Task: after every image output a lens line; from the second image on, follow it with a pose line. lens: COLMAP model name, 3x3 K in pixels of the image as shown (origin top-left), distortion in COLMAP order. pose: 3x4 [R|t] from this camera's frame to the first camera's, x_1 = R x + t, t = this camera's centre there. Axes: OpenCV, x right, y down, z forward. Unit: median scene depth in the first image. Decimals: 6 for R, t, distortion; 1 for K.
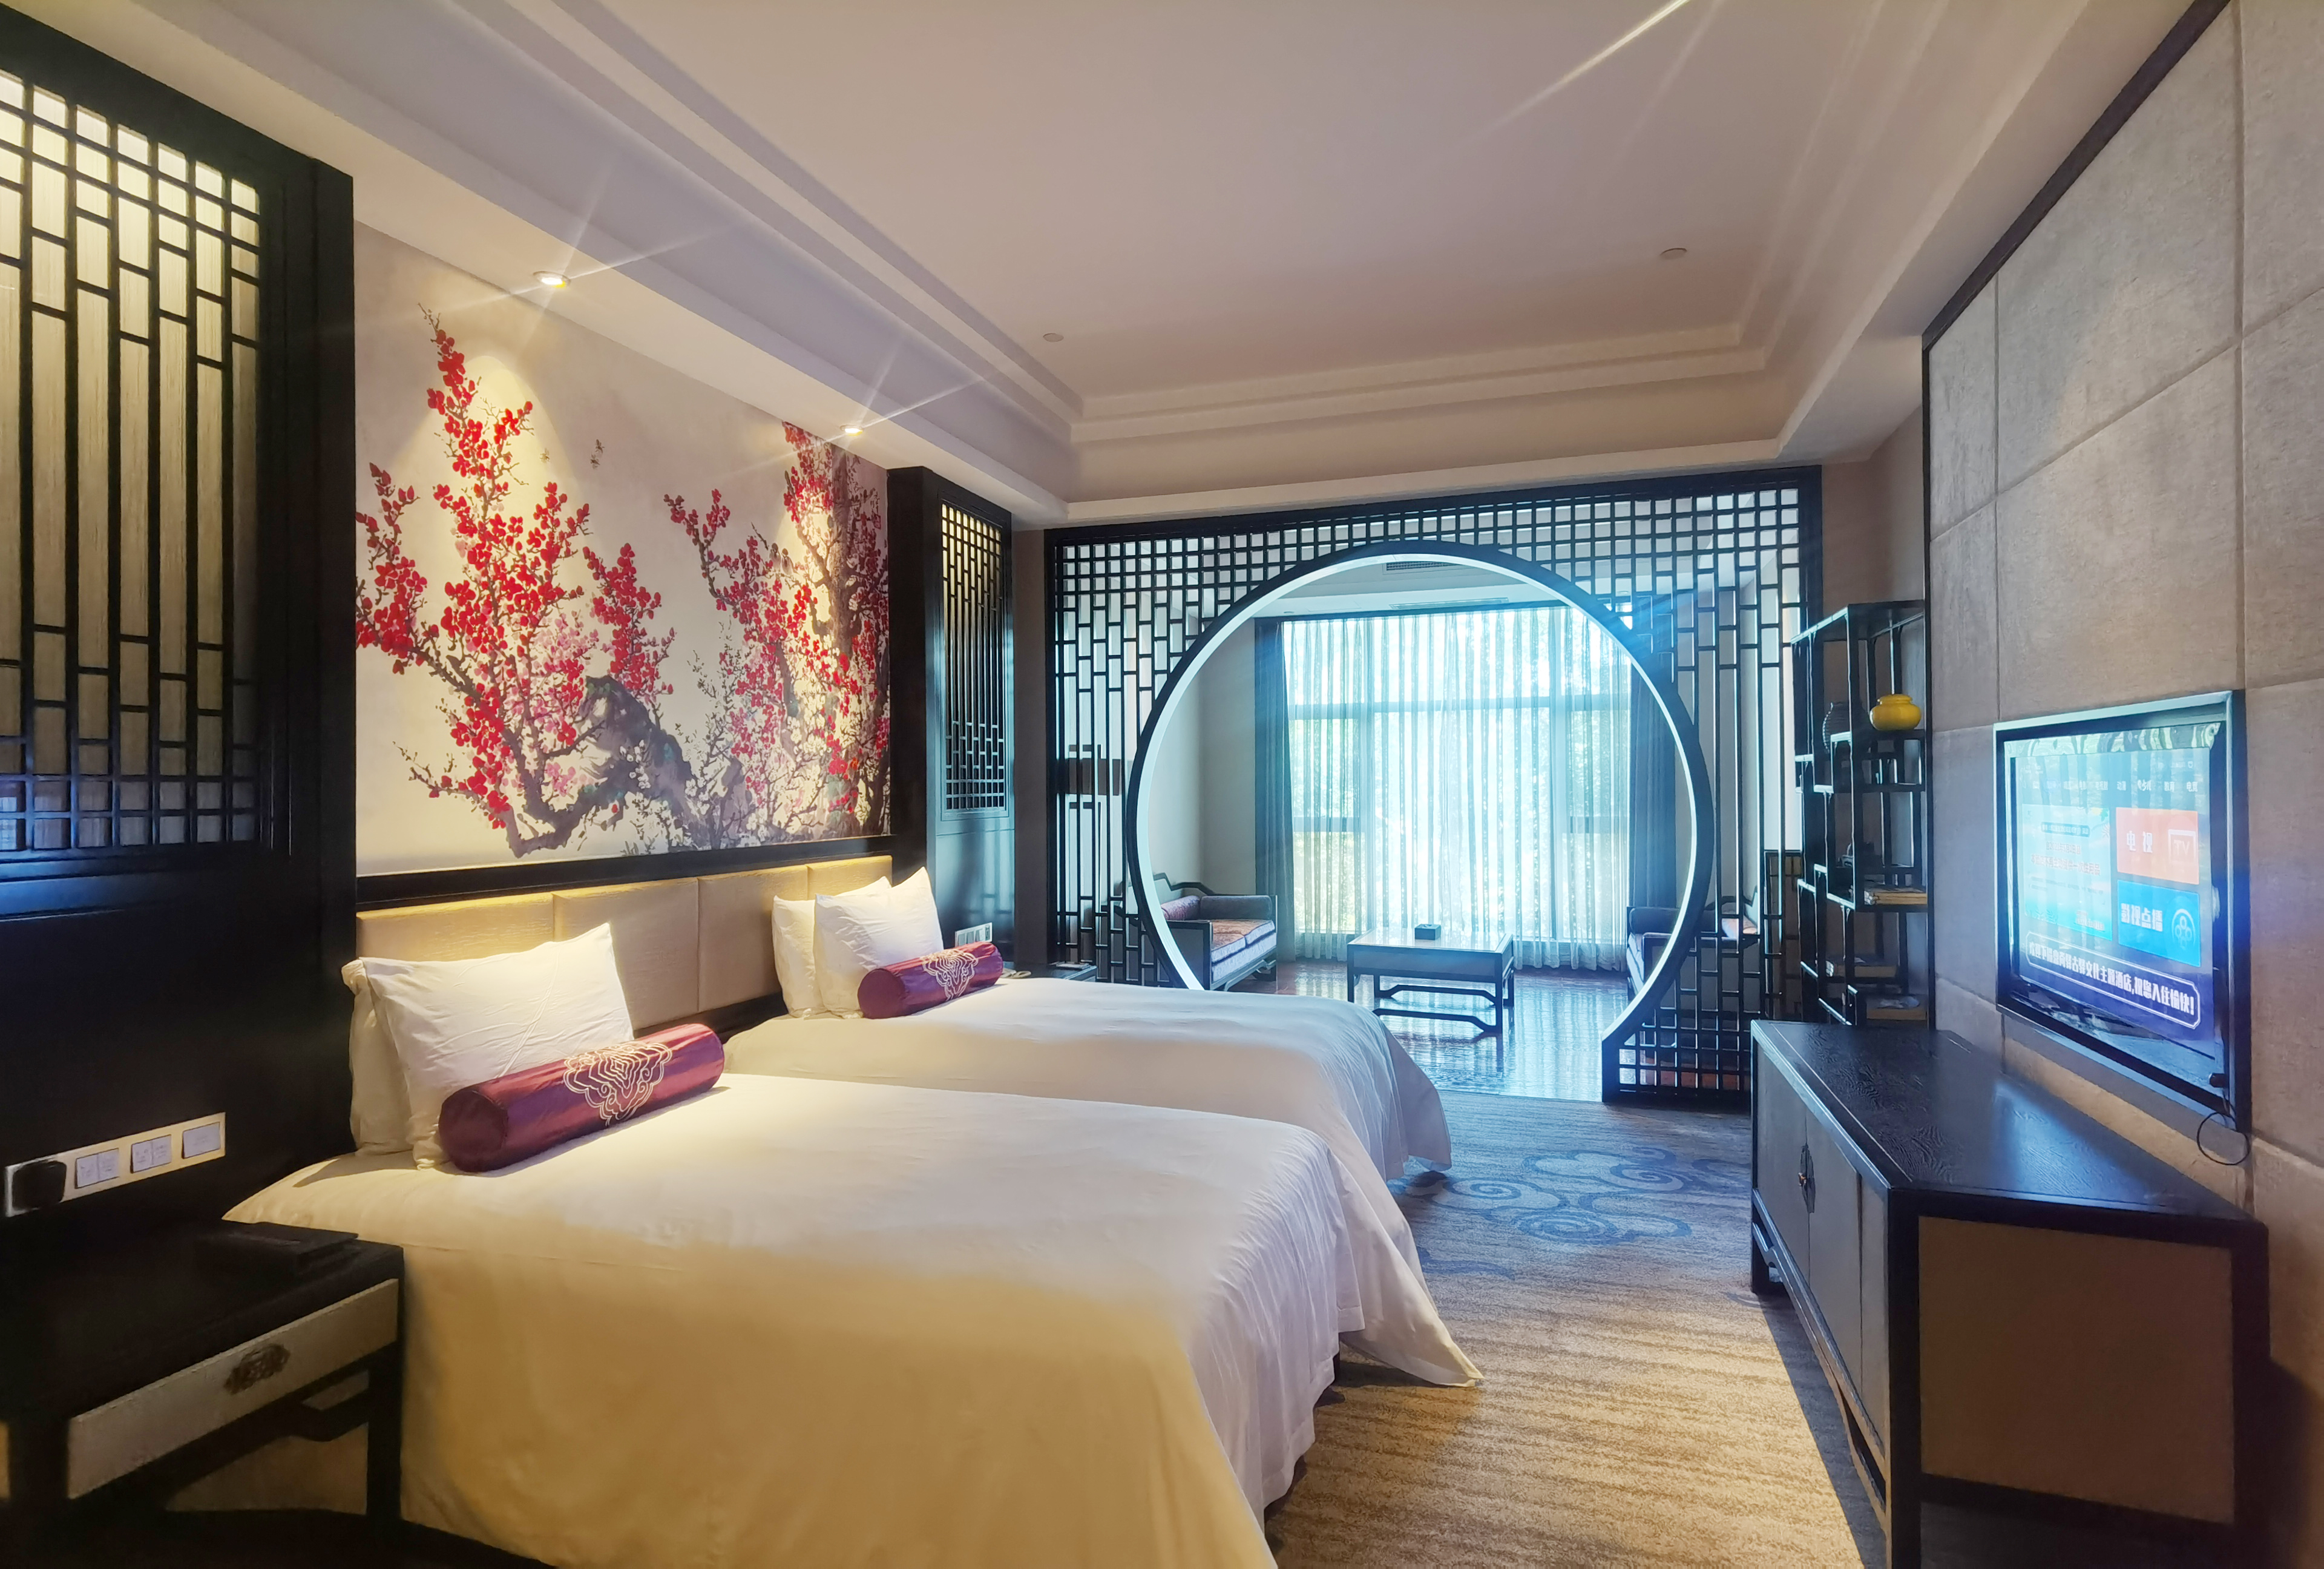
lens RADIAL K [[1217.4, 0, 1171.3], [0, 1217.4, 779.6], [0, 0, 1]] dist [0.106165, -0.119643]
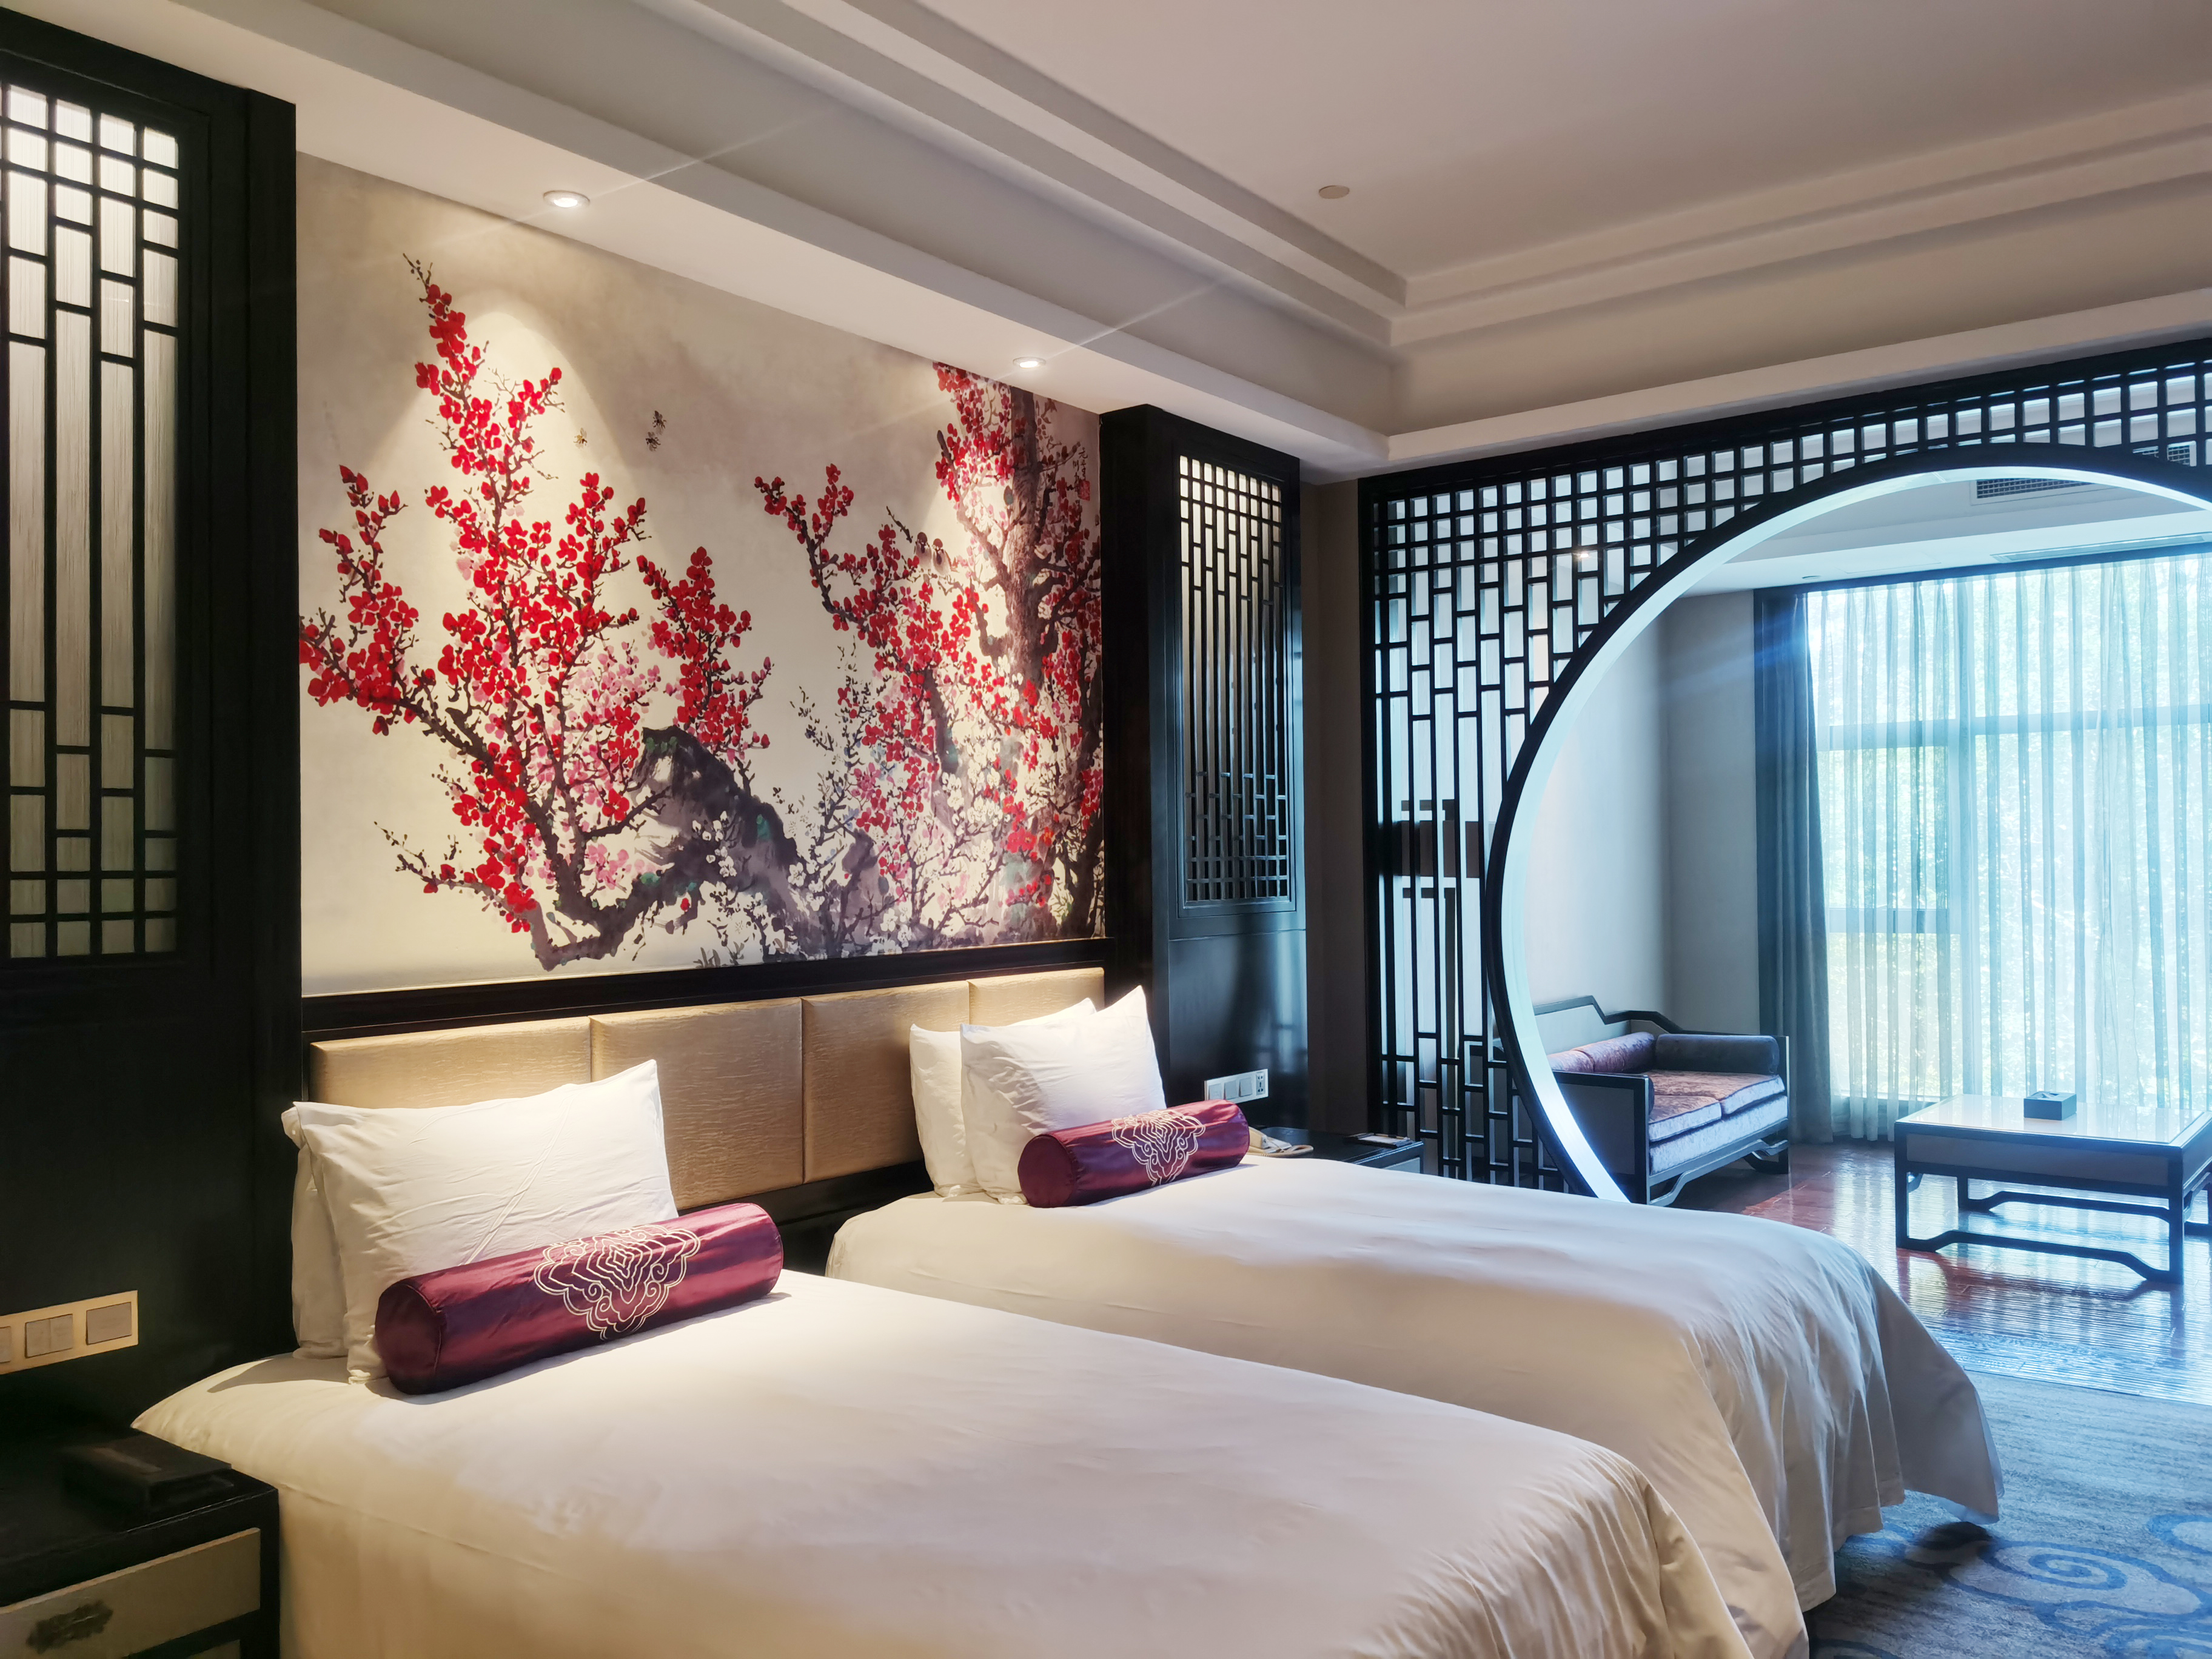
lens RADIAL K [[1748.9, 0, 1106.0], [0, 1748.9, 829.5], [0, 0, 1]] dist [0.135708, -0.239143]
pose [[0.942636, -0.013587, -0.333546, 0.124318], [0.010310, 0.999880, -0.011590, -0.005803], [0.333663, 0.007486, 0.942663, 0.074685]]
